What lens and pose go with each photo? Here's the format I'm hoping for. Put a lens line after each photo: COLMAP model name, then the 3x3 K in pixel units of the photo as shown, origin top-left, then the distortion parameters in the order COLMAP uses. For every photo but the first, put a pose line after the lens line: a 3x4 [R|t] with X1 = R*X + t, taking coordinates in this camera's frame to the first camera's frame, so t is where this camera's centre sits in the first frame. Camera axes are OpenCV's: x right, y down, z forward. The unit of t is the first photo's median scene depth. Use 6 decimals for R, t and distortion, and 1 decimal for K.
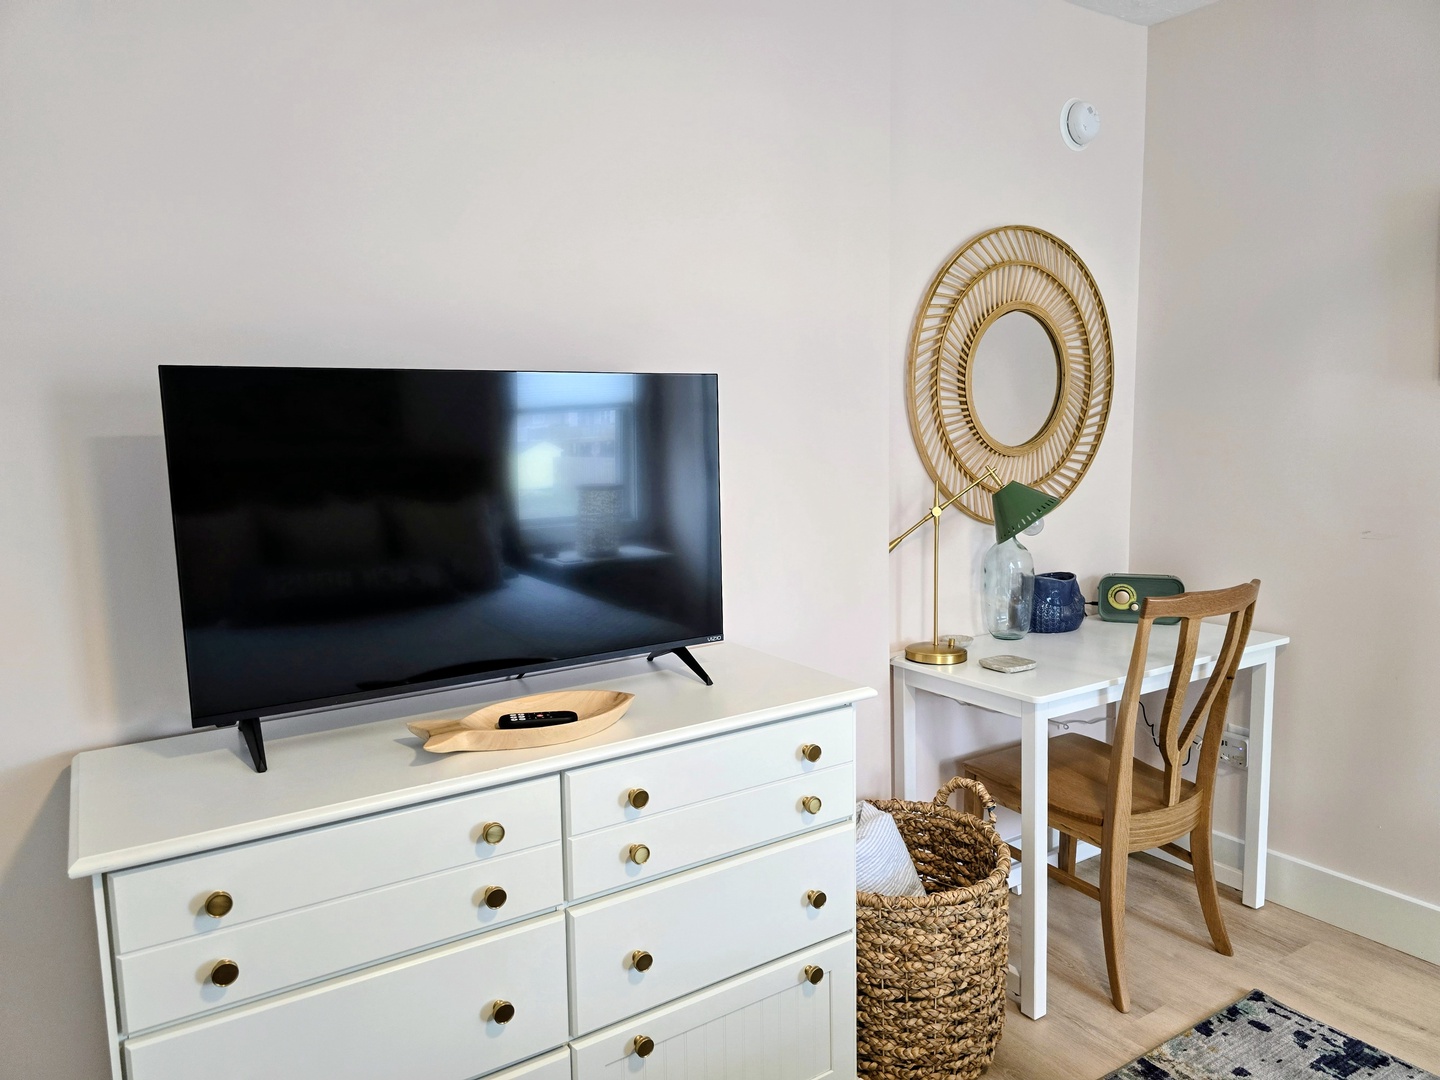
lens RADIAL K [[1012.2, 0, 698.0], [0, 1012.2, 578.4], [0, 0, 1]] dist [0.050721, -0.049381]
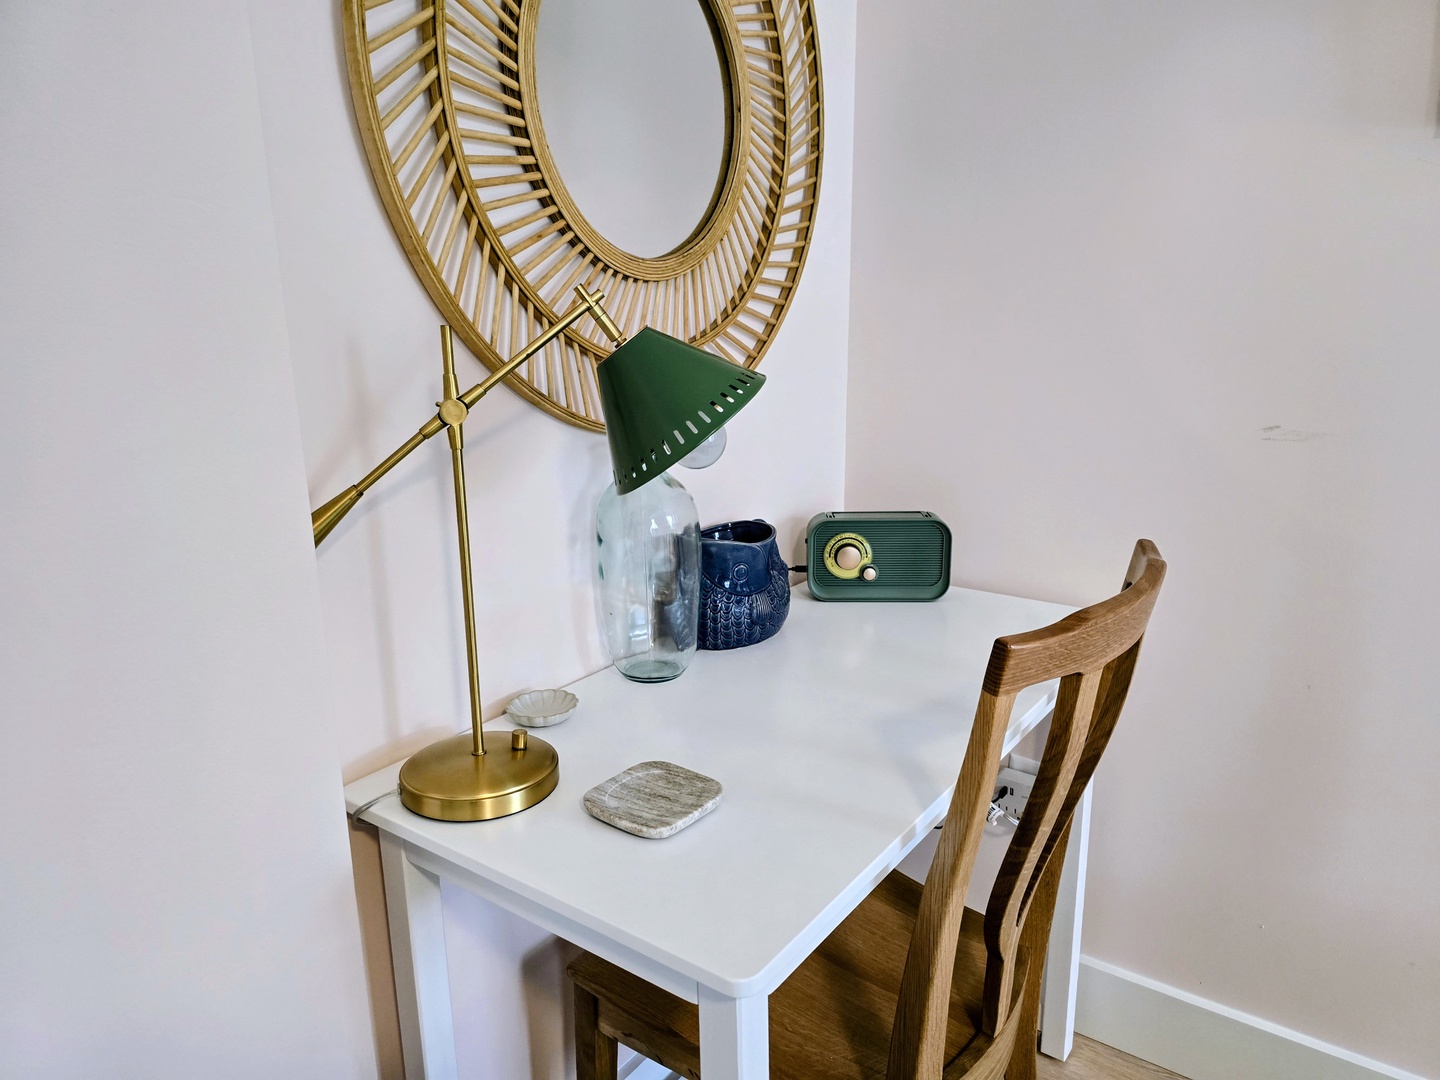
lens RADIAL K [[1012.2, 0, 698.0], [0, 1012.2, 578.4], [0, 0, 1]] dist [0.050721, -0.049381]
pose [[0.941194, -0.079191, 0.328455, 0.173868], [0.040818, 0.991674, 0.122130, -0.042827], [-0.335392, -0.101542, 0.936590, 0.558349]]
